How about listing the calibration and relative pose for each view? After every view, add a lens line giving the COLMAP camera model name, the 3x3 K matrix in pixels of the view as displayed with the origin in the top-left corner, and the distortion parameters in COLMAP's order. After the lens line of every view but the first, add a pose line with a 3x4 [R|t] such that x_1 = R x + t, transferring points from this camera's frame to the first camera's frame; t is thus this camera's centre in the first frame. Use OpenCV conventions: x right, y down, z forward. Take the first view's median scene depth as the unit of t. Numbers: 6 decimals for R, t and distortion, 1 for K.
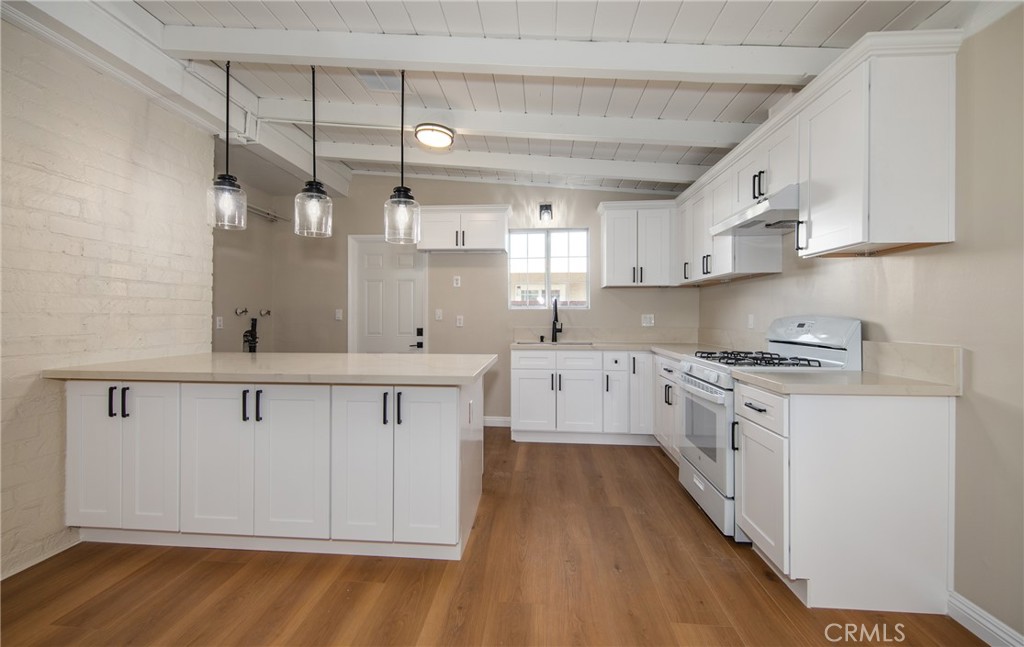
lens RADIAL K [[433.8, 0, 504.4], [0, 433.8, 319.4], [0, 0, 1]] dist [0.001410, -0.000953]
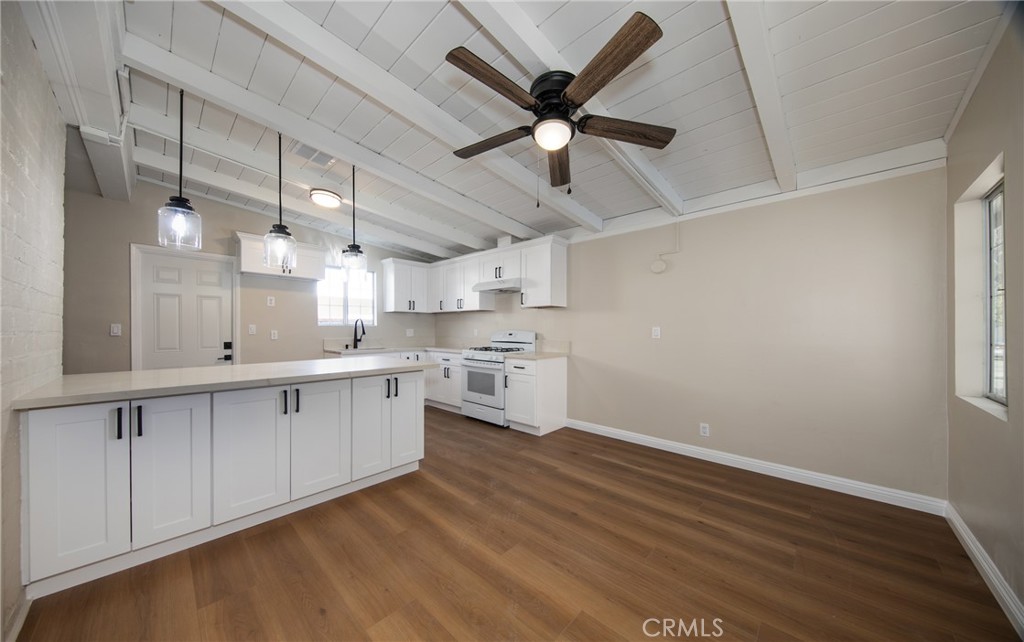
lens RADIAL K [[331.9, 0, 503.8], [0, 331.9, 328.9], [0, 0, 1]] dist [-0.019907, -0.000269]
pose [[0.616246, -0.000744, 0.787553, -0.611603], [0.006065, 0.999974, -0.003801, -0.007465], [-0.787530, 0.007119, 0.616235, -0.070664]]
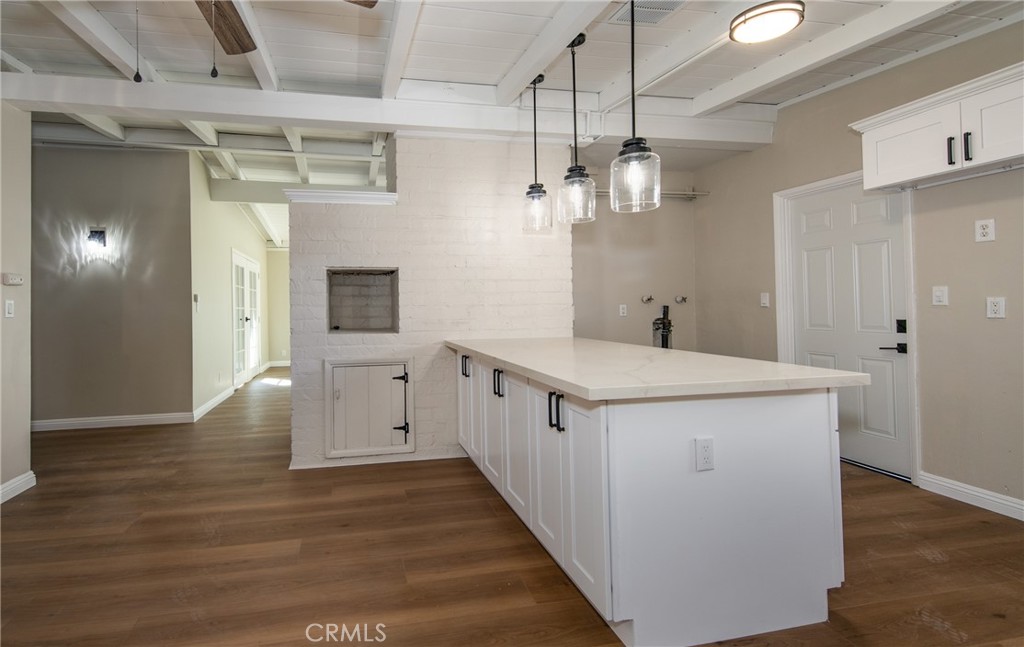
lens RADIAL K [[439.9, 0, 421.1], [0, 439.9, 300.8], [0, 0, 1]] dist [0.003198, -0.000405]
pose [[0.249212, -0.019939, -0.968244, 0.330050], [0.009935, 0.999788, -0.018031, -0.001545], [0.968398, -0.005126, 0.249357, 0.322568]]
